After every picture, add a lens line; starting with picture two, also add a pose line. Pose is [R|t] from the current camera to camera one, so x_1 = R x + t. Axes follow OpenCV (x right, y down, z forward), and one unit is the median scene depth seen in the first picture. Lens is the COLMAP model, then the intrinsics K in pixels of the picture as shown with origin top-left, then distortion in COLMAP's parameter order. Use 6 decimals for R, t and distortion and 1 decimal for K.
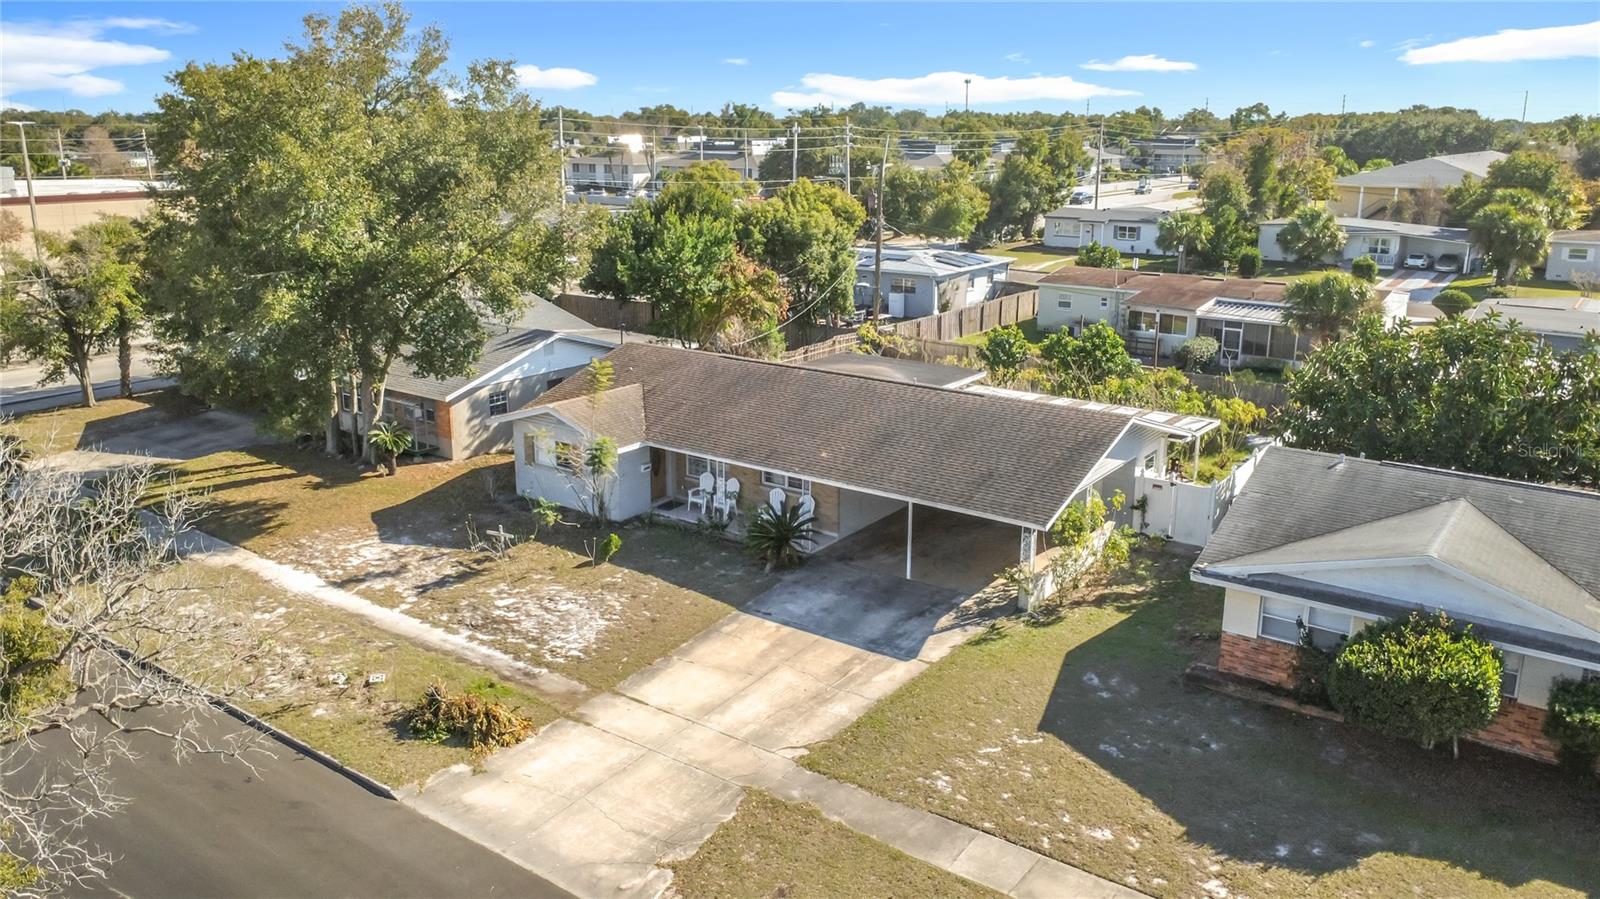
lens RADIAL K [[1180.7, 0, 805.7], [0, 1180.7, 412.7], [0, 0, 1]] dist [-0.008904, -0.004979]
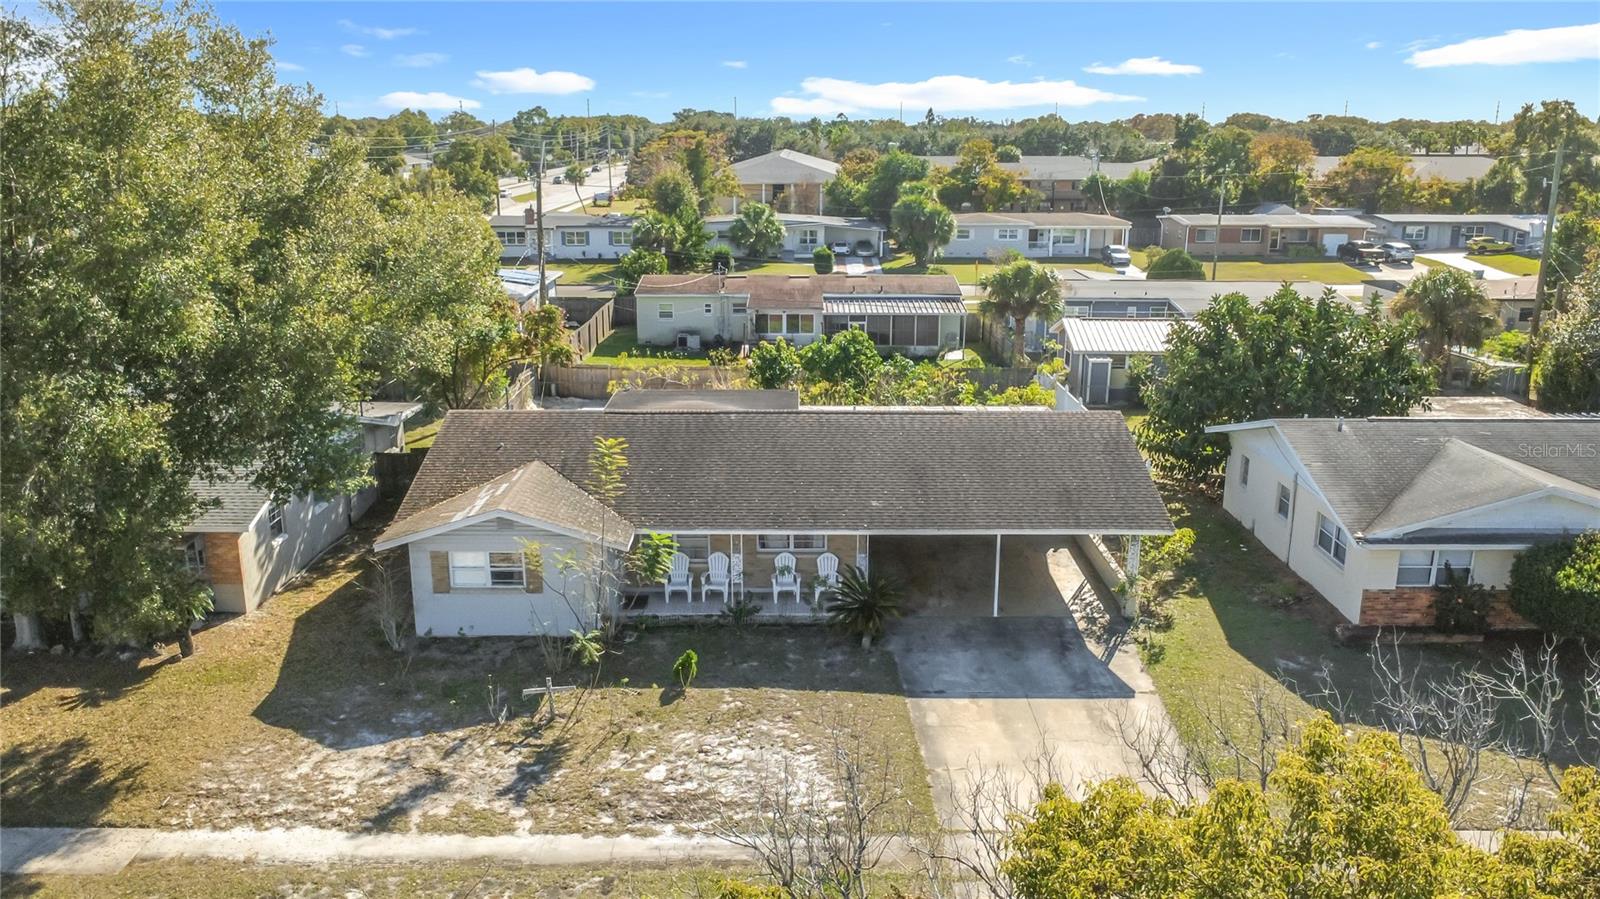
lens RADIAL K [[1178.5, 0, 801.1], [0, 1178.5, 427.6], [0, 0, 1]] dist [-0.003999, -0.001896]
pose [[0.813512, -0.146515, 0.562789, -0.277241], [0.140956, 0.988563, 0.053609, -0.040474], [-0.564208, 0.035717, 0.824860, 0.158406]]
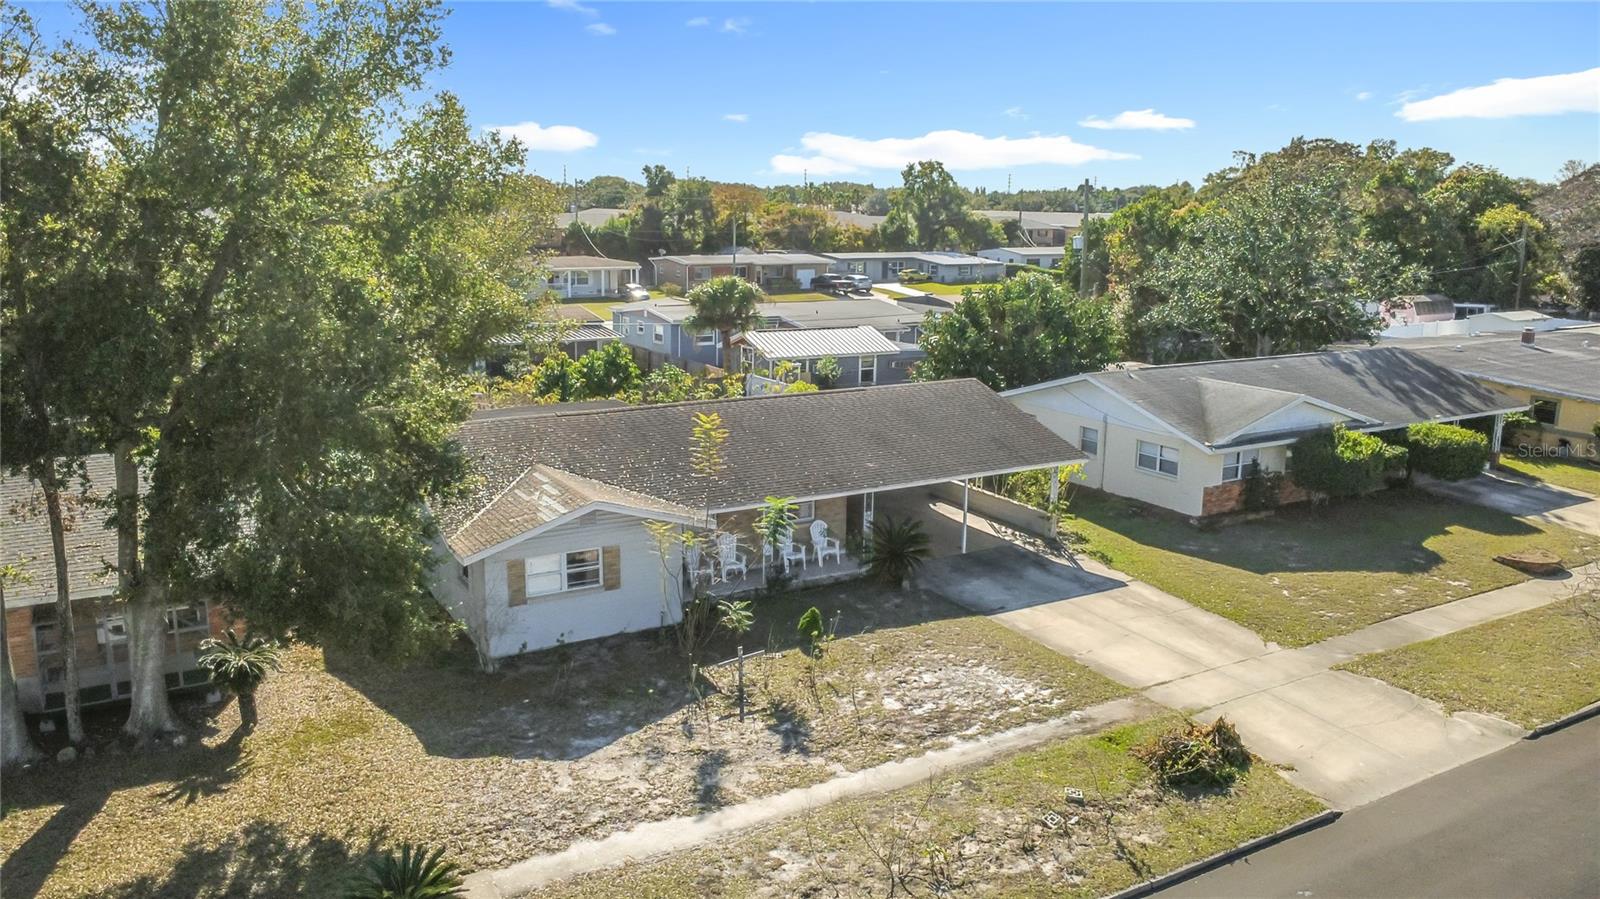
lens RADIAL K [[1171.6, 0, 800.0], [0, 1171.6, 449.5], [0, 0, 1]] dist [-0.006997, 0.001746]
pose [[0.403204, -0.192112, 0.894718, -0.464248], [0.207260, 0.971480, 0.115192, -0.053438], [-0.891331, 0.138993, 0.431521, 0.336935]]
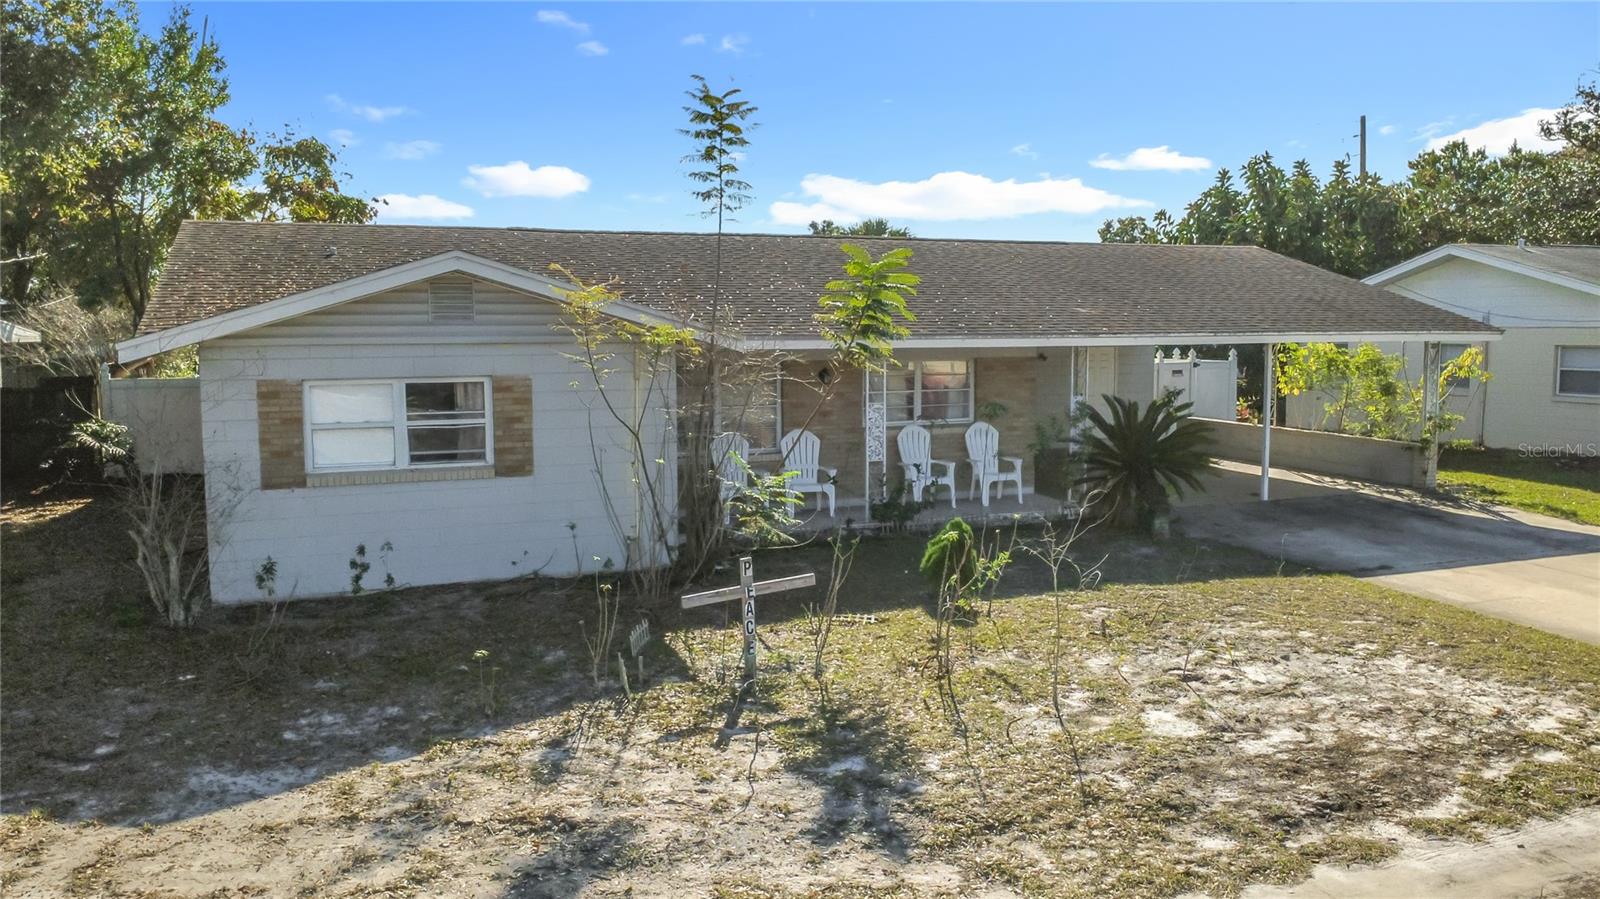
lens RADIAL K [[1180.8, 0, 800.0], [0, 1180.8, 449.5], [0, 0, 1]] dist [-0.006725, -0.004880]
pose [[0.541645, -0.098437, 0.834824, -0.254683], [0.206760, 0.978211, -0.018805, 0.041815], [-0.814783, 0.182794, 0.550196, 0.442835]]
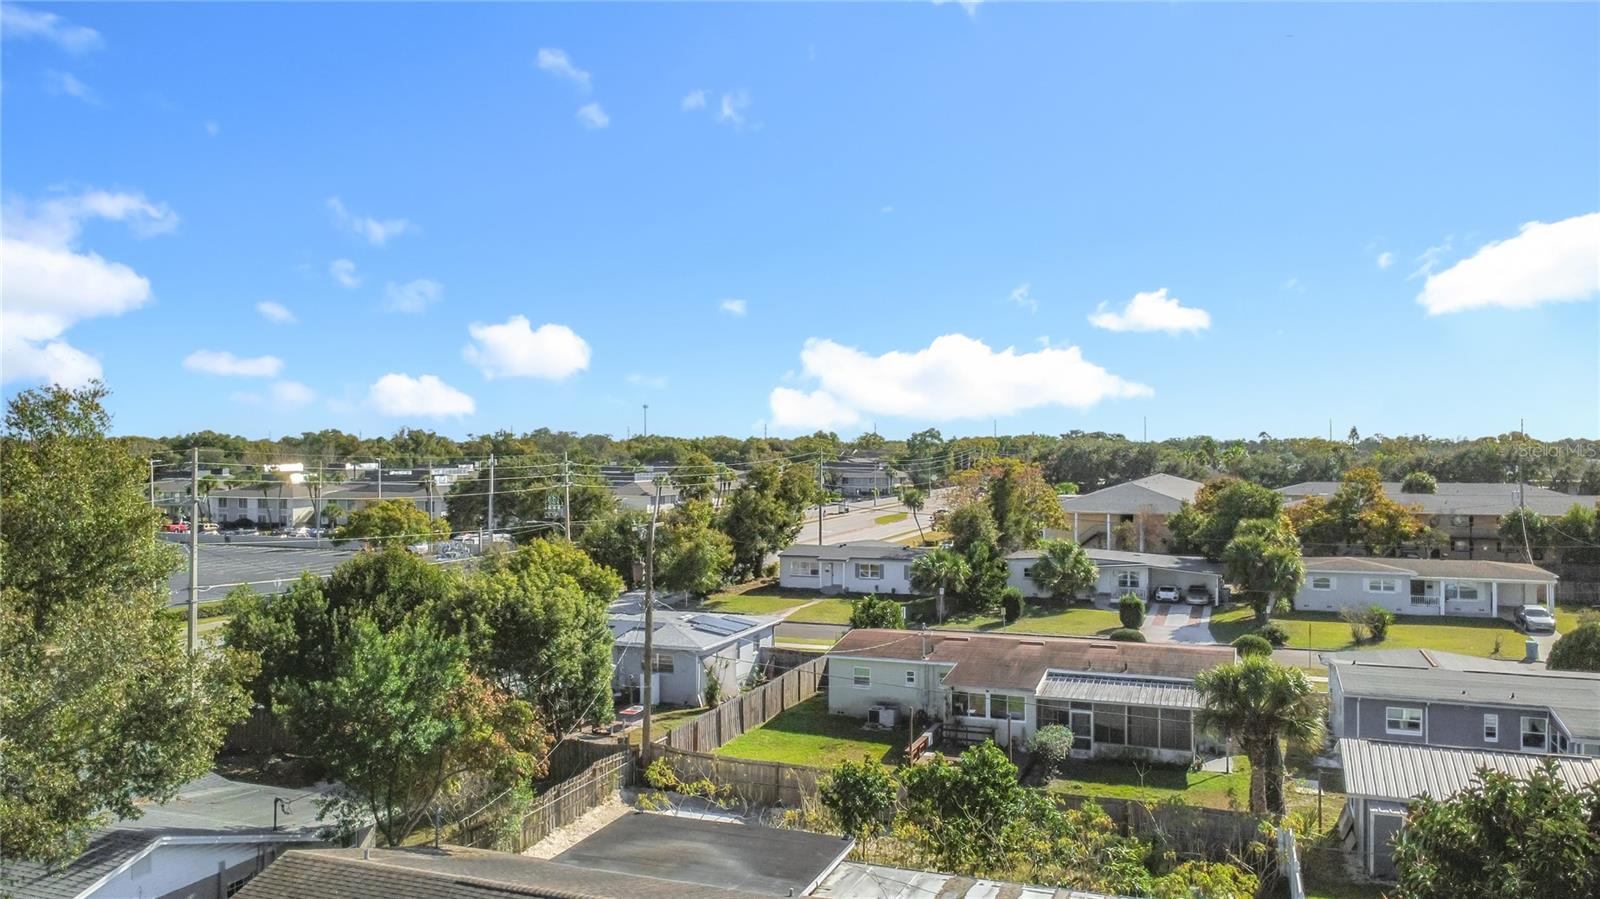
lens RADIAL K [[1178.5, 0, 801.1], [0, 1178.5, 427.6], [0, 0, 1]] dist [-0.003999, -0.001896]
pose [[0.964694, 0.000109, 0.263372, -0.039963], [0.066399, 0.967597, -0.243612, -0.073211], [-0.254865, 0.252498, 0.933428, 0.228938]]
